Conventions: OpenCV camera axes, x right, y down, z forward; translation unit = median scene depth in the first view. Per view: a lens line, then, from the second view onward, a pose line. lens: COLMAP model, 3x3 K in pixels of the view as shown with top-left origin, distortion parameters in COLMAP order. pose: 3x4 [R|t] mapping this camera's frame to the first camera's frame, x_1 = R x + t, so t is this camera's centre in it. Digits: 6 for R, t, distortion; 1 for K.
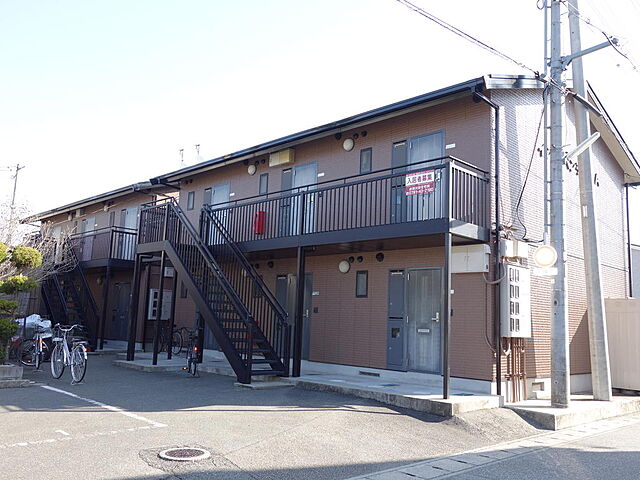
lens RADIAL K [[571.0, 0, 320.0], [0, 571.0, 239.3], [0, 0, 1]] dist [0.005348, -0.007684]
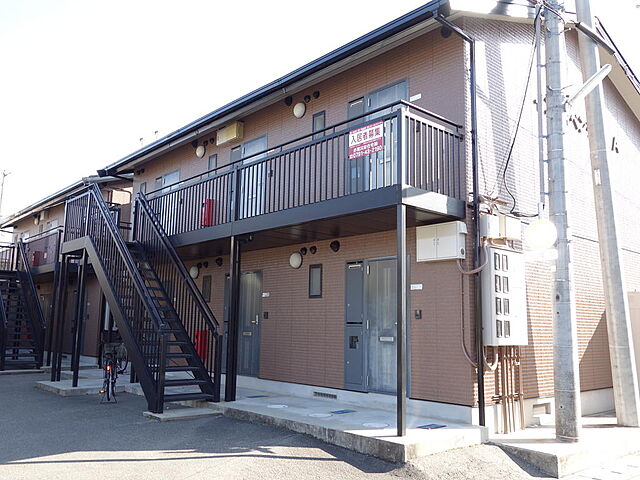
lens RADIAL K [[571.0, 0, 320.2], [0, 571.0, 239.2], [0, 0, 1]] dist [0.005348, -0.007684]
pose [[0.998647, -0.030240, -0.042302, 0.126637], [0.029882, 0.999512, -0.009068, 0.030235], [0.042556, 0.007792, 0.999064, 0.227063]]
